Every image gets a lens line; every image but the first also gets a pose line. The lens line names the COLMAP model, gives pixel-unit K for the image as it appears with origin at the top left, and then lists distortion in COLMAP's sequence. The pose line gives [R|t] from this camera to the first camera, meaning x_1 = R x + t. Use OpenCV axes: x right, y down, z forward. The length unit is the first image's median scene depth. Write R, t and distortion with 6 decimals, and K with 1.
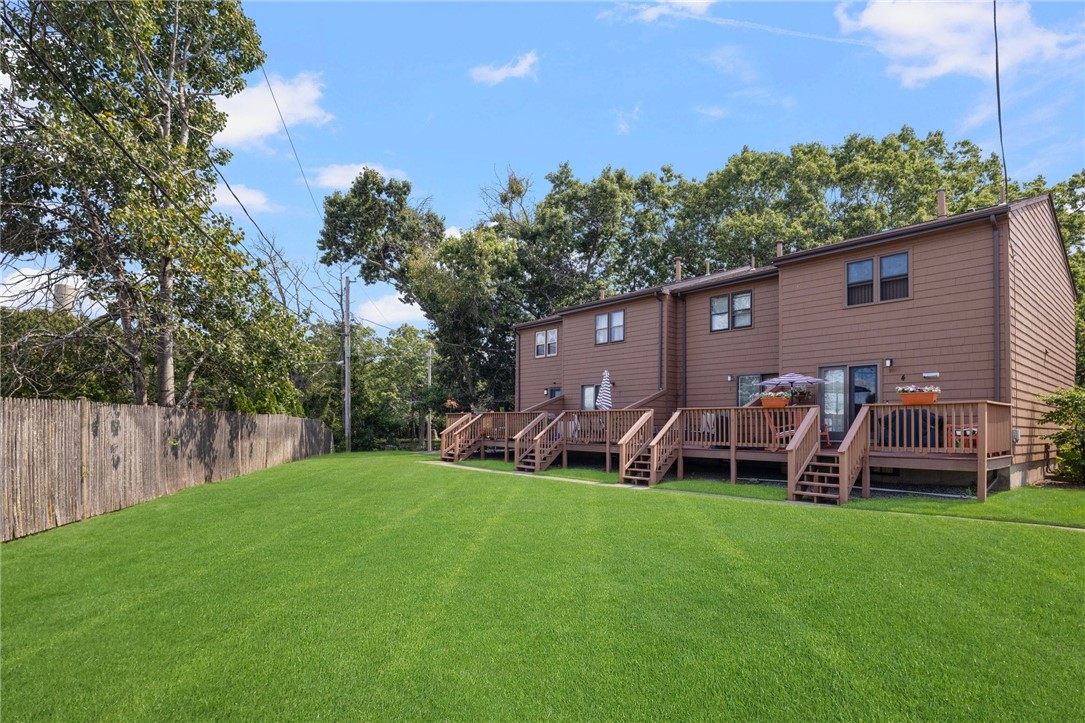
lens RADIAL K [[550.7, 0, 542.3], [0, 550.7, 400.8], [0, 0, 1]] dist [-0.029865, 0.000613]
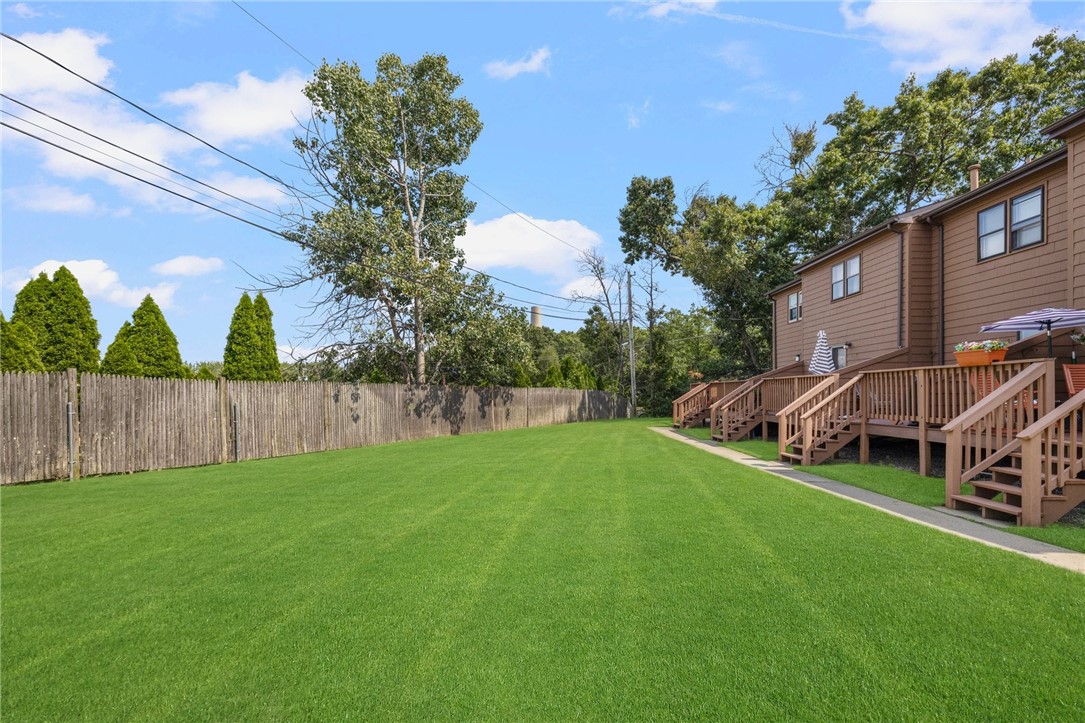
lens RADIAL K [[466.5, 0, 541.6], [0, 466.5, 385.4], [0, 0, 1]] dist [-0.002713, -0.000028]
pose [[0.735858, -0.018339, -0.676888, 0.286021], [0.033964, 0.999375, 0.009847, 0.009025], [0.676284, -0.030236, 0.736021, 0.164338]]
